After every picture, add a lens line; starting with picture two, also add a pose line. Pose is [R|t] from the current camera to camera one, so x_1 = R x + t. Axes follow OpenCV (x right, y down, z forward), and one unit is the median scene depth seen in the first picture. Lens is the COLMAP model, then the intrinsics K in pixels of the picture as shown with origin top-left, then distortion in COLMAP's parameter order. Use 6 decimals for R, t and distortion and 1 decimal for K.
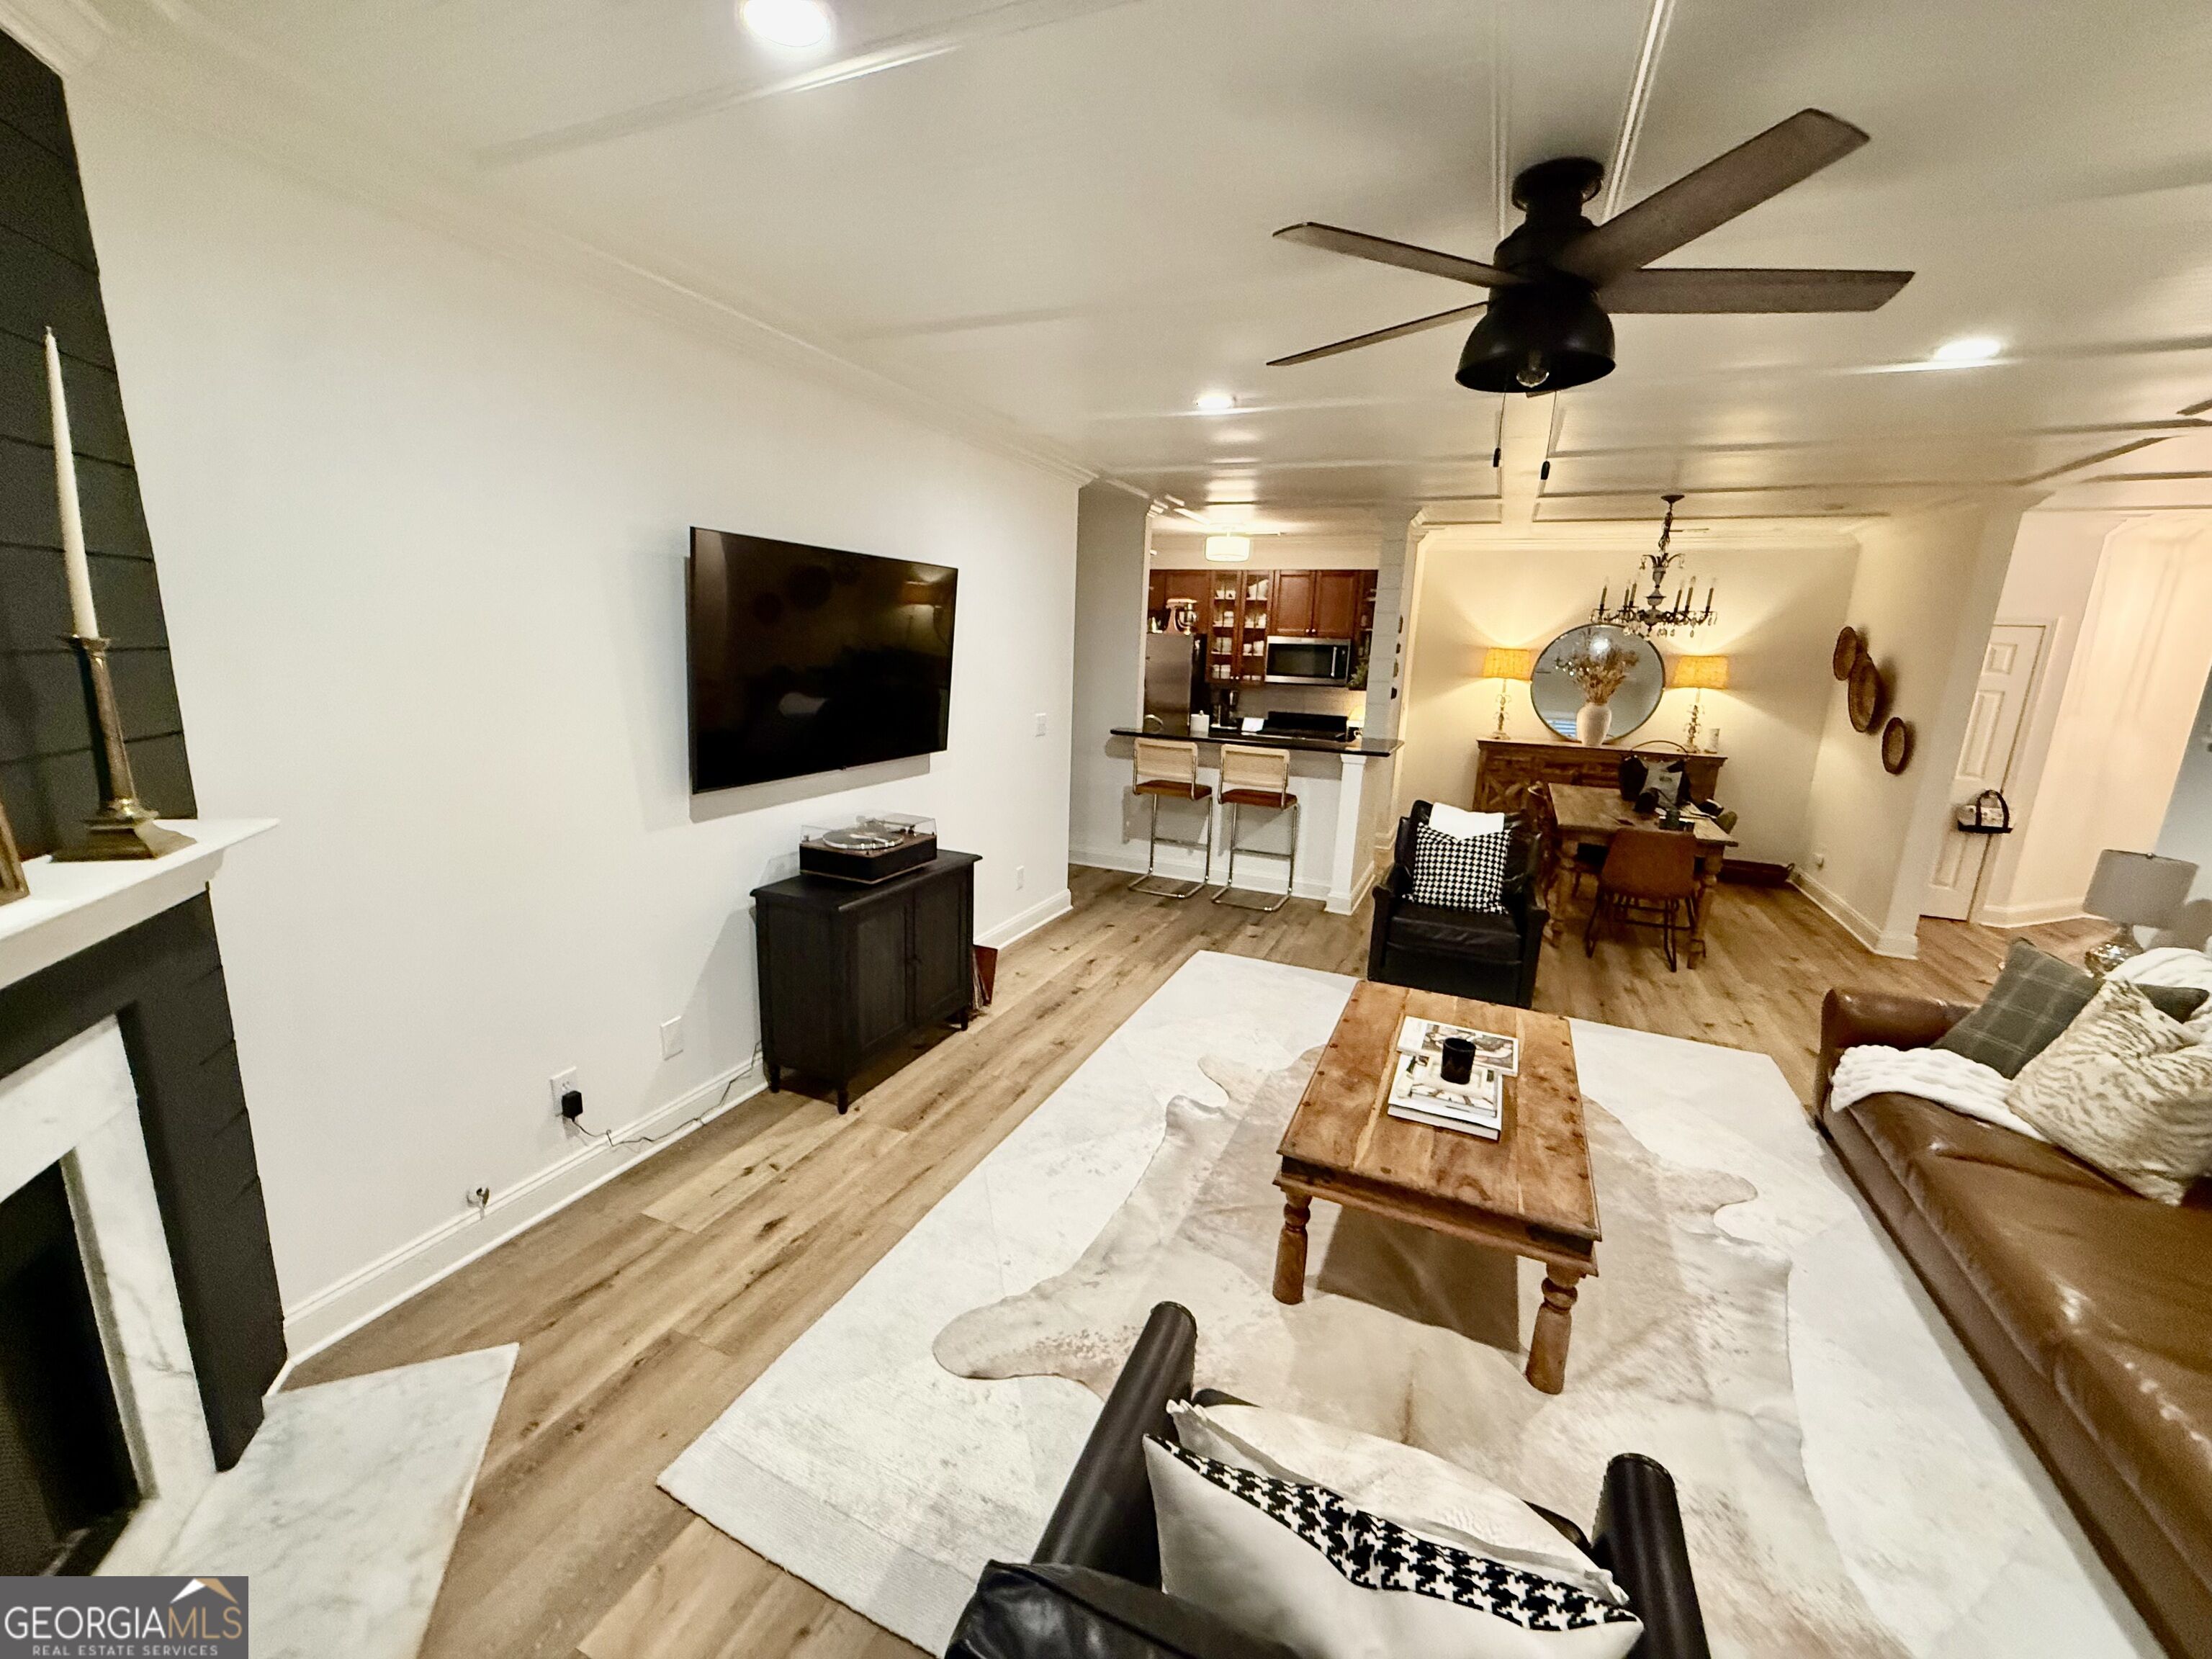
lens RADIAL K [[884.5, 0, 1106.0], [0, 884.5, 829.5], [0, 0, 1]] dist [0.003306, 0.000196]
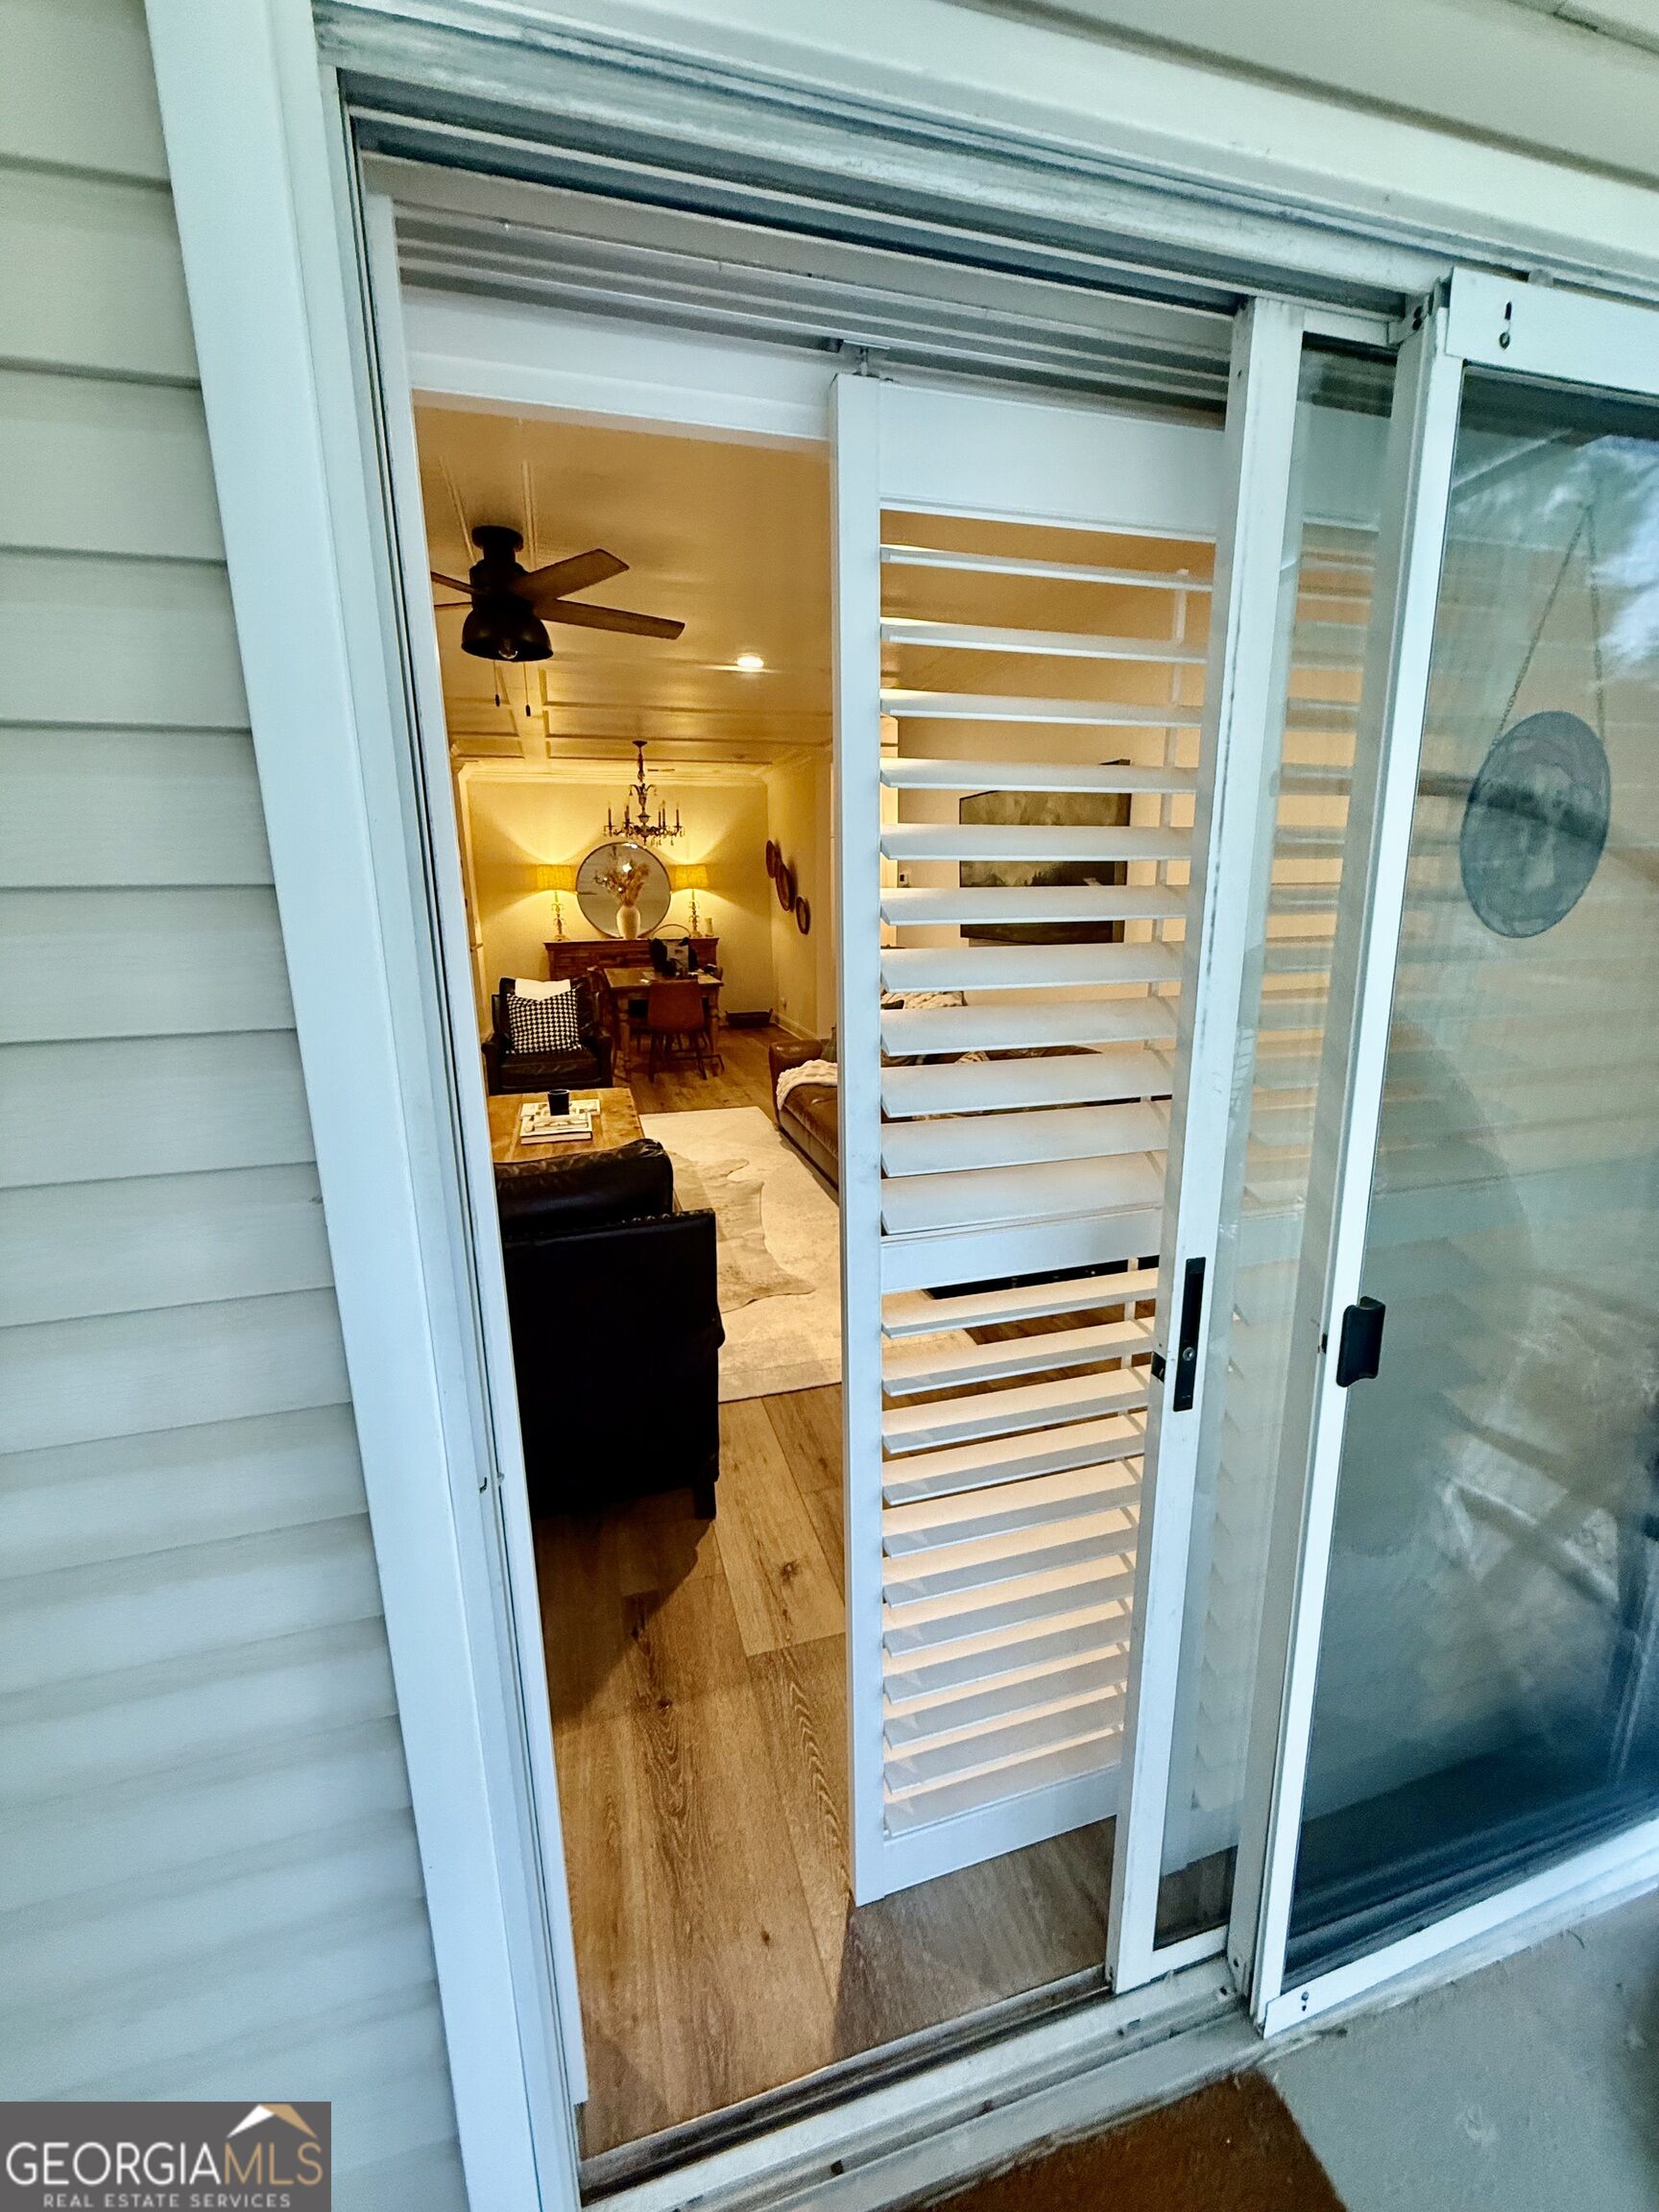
lens RADIAL K [[884.5, 0, 829.5], [0, 884.5, 1106.0], [0, 0, 1]] dist [0.003306, 0.000196]
pose [[0.763629, -0.195691, 0.615285, -0.090531], [0.176046, 0.979961, 0.093185, 0.100495], [-0.621191, 0.037160, 0.782777, -0.235149]]
